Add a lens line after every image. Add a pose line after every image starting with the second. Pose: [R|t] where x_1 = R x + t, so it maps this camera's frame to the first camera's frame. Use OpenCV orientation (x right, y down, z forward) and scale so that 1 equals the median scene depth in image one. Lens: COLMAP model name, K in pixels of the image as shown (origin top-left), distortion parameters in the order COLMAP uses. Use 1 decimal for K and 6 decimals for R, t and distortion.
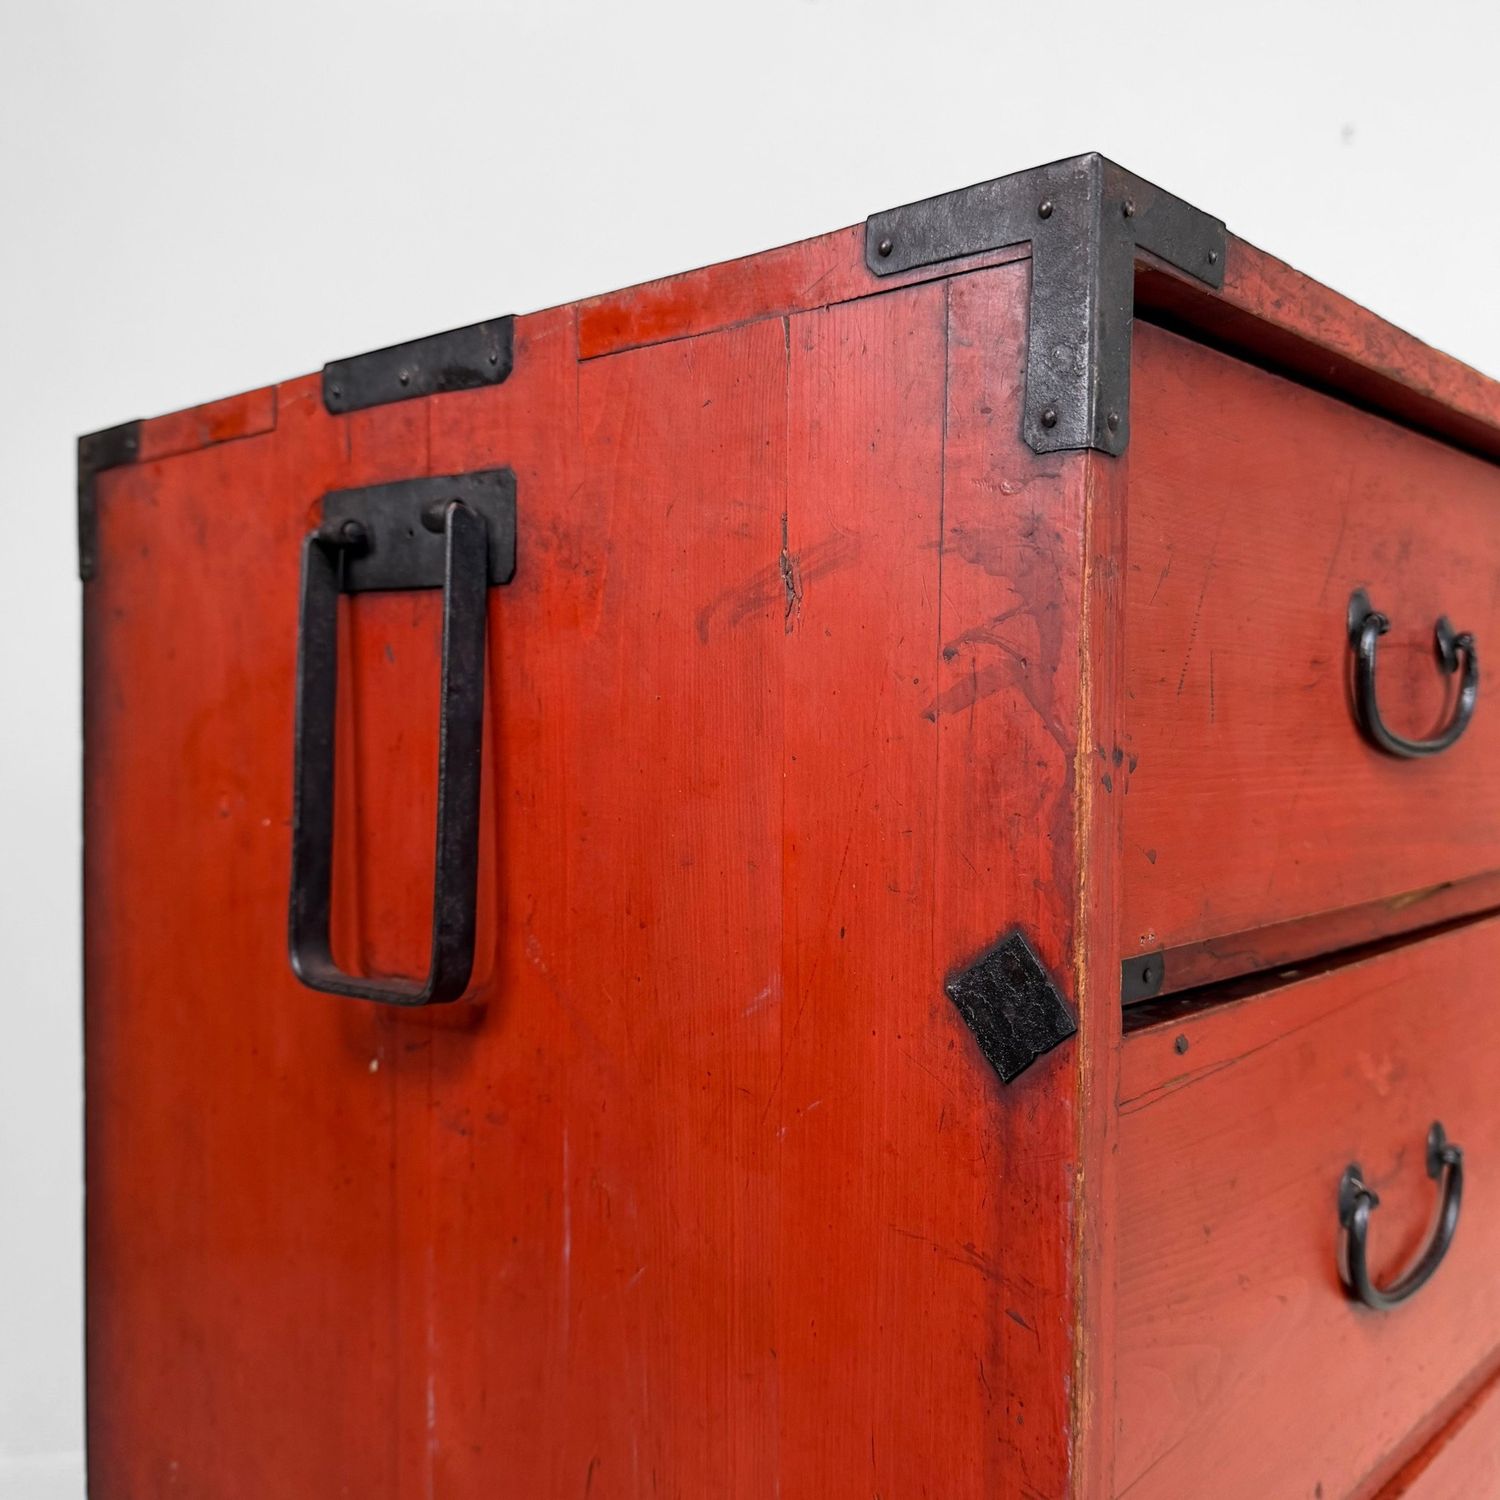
lens RADIAL K [[1452.5, 0, 750.0], [0, 1452.5, 750.0], [0, 0, 1]] dist [0.272109, -0.764172]
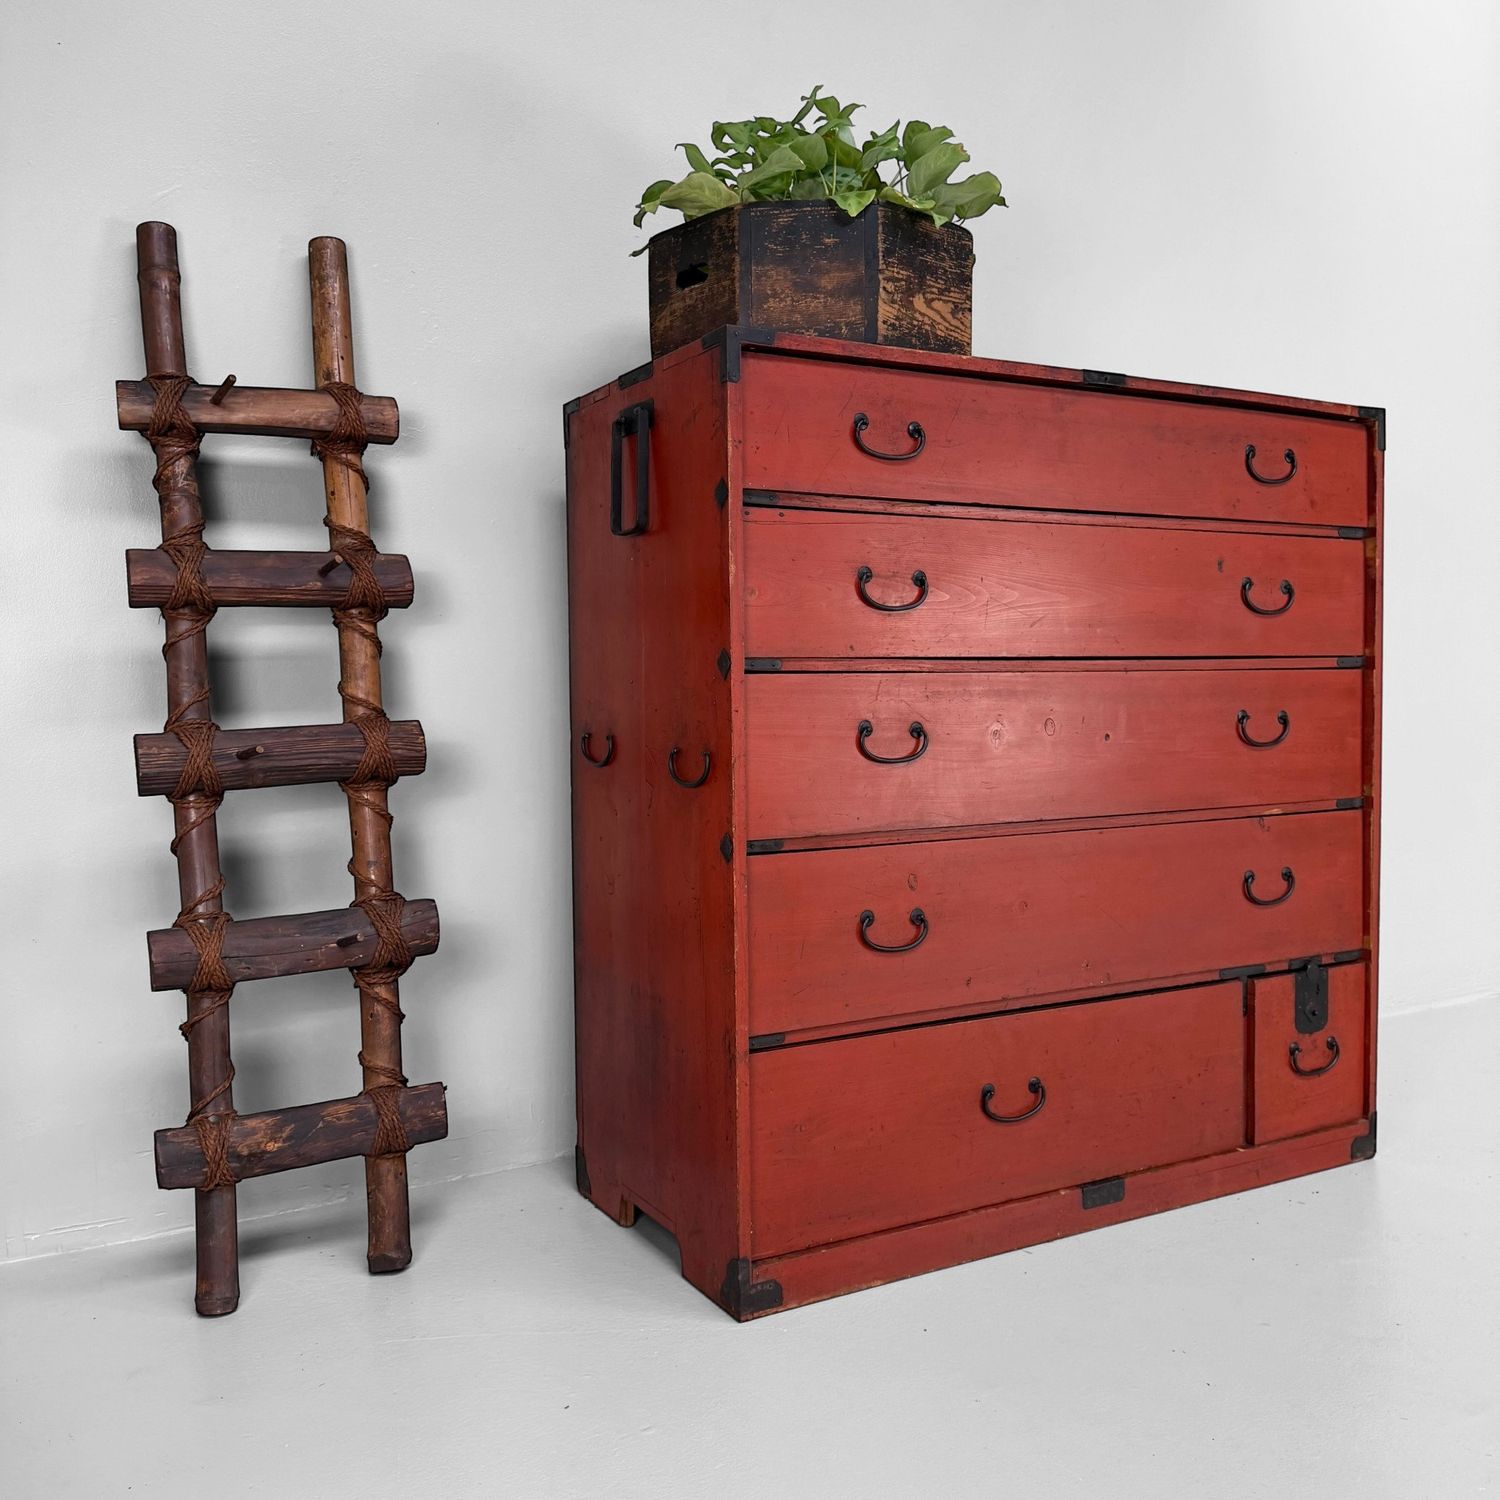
lens RADIAL K [[1409.2, 0, 751.4], [0, 1409.2, 762.1], [0, 0, 1]] dist [0.175940, -0.376306]
pose [[0.948721, -0.002210, -0.316106, 1.345486], [0.008369, 0.999801, 0.018126, 0.750226], [0.316003, -0.019842, 0.948551, -2.694087]]
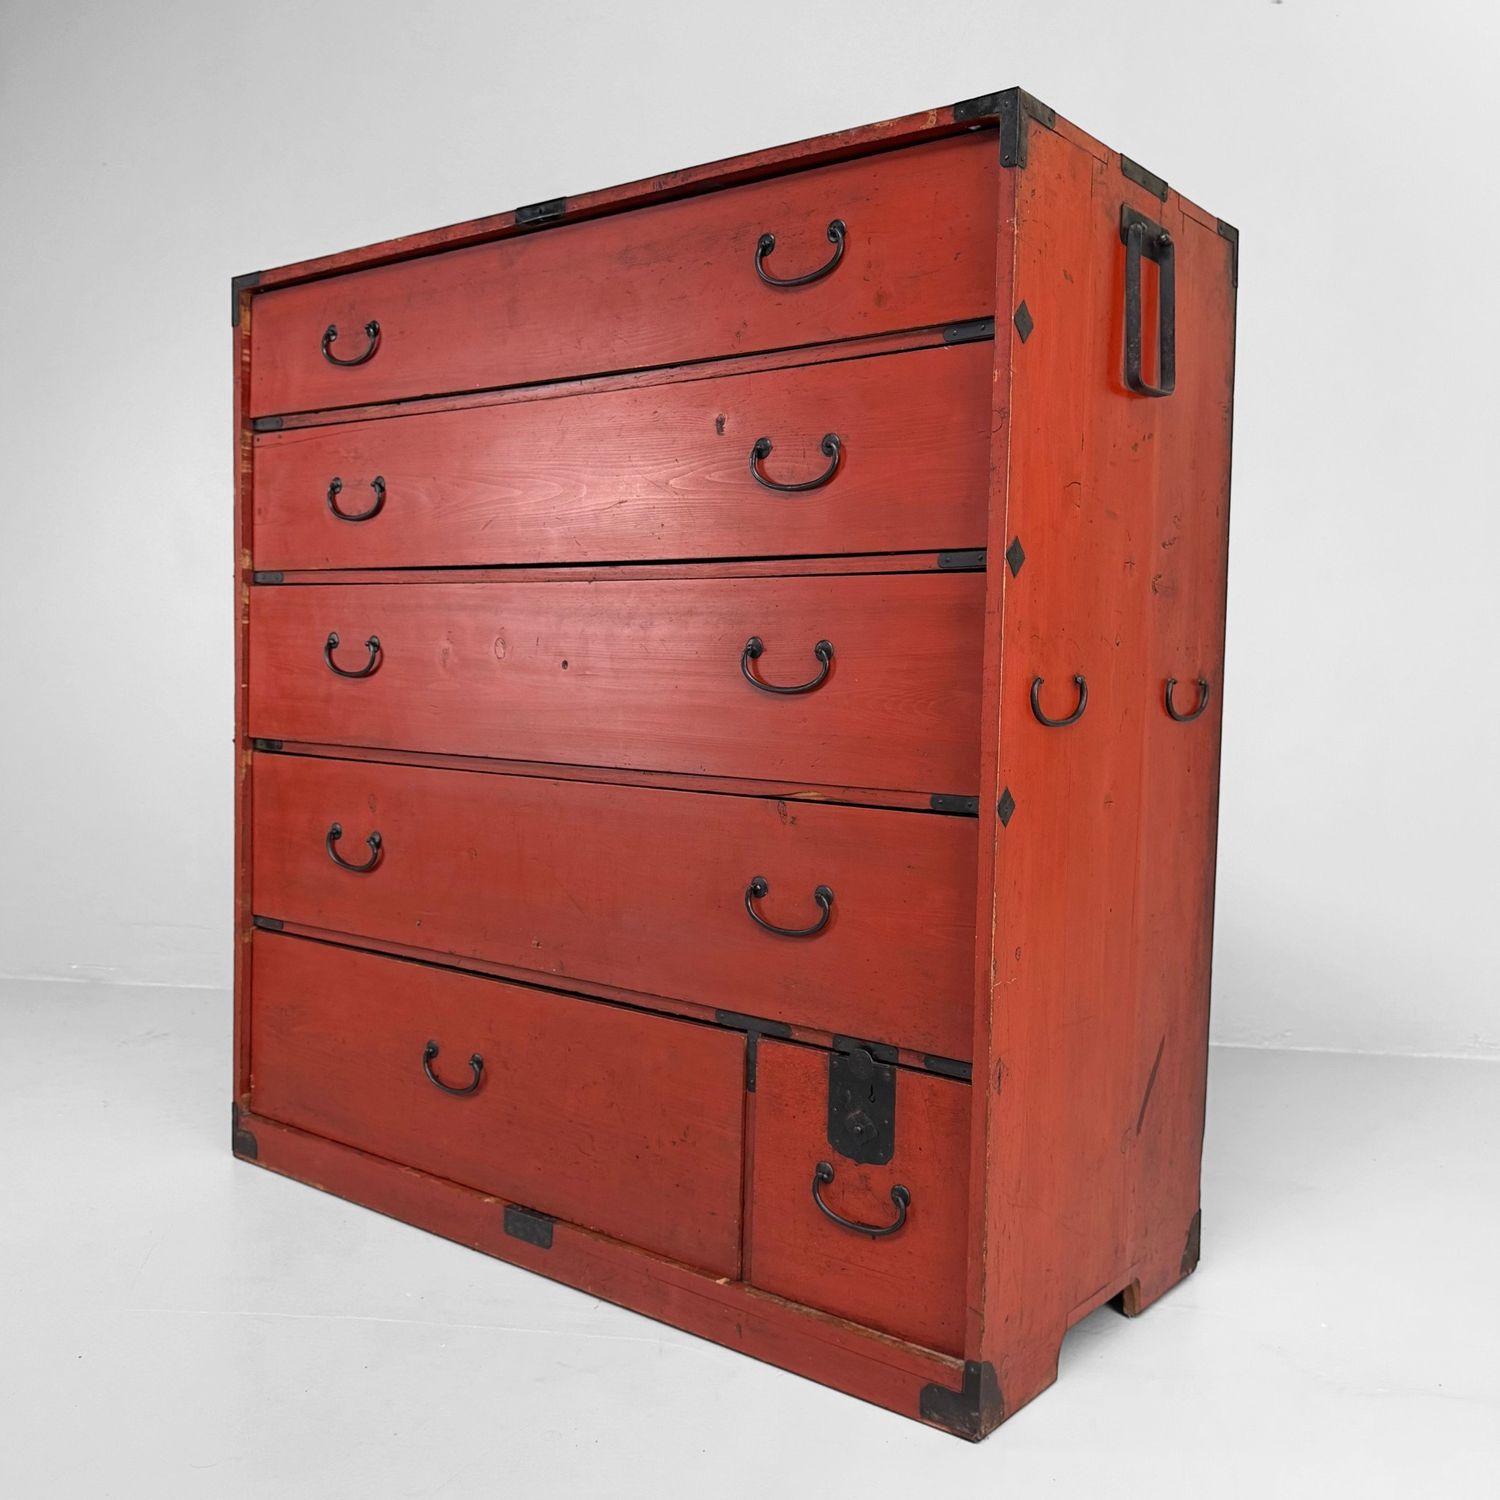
lens RADIAL K [[1492.5, 0, 750.0], [0, 1492.5, 750.0], [0, 0, 1]] dist [0.186447, -0.451414]
pose [[0.066533, 0.056657, -0.996174, 4.626743], [-0.050360, 0.997305, 0.053358, 0.752701], [0.996513, 0.046618, 0.069207, 1.920464]]
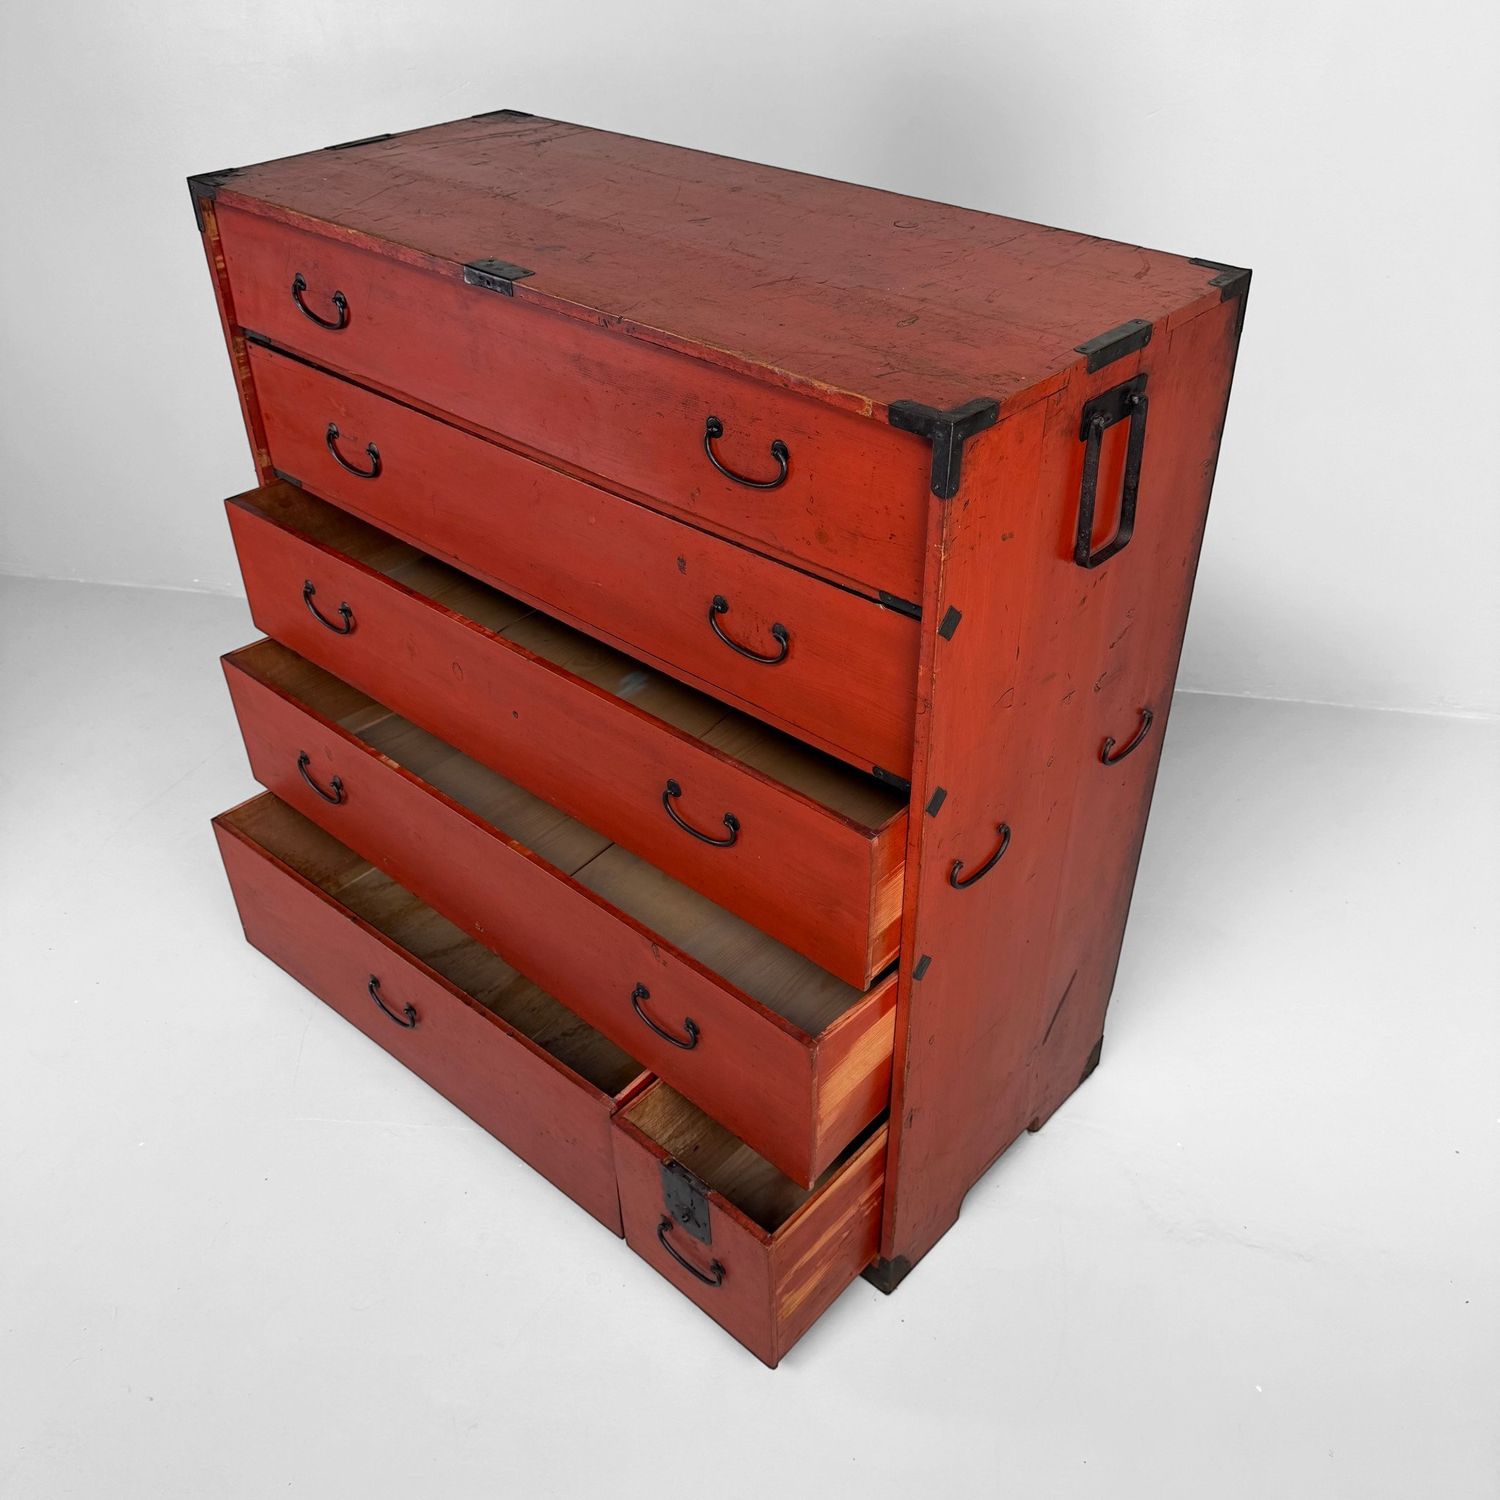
lens RADIAL K [[1409.2, 0, 751.4], [0, 1409.2, 762.1], [0, 0, 1]] dist [0.175940, -0.376306]
pose [[-0.002925, 0.584032, -0.811725, 4.162647], [-0.019141, 0.811548, 0.583973, -1.273937], [0.999813, 0.017245, 0.008805, 2.185673]]
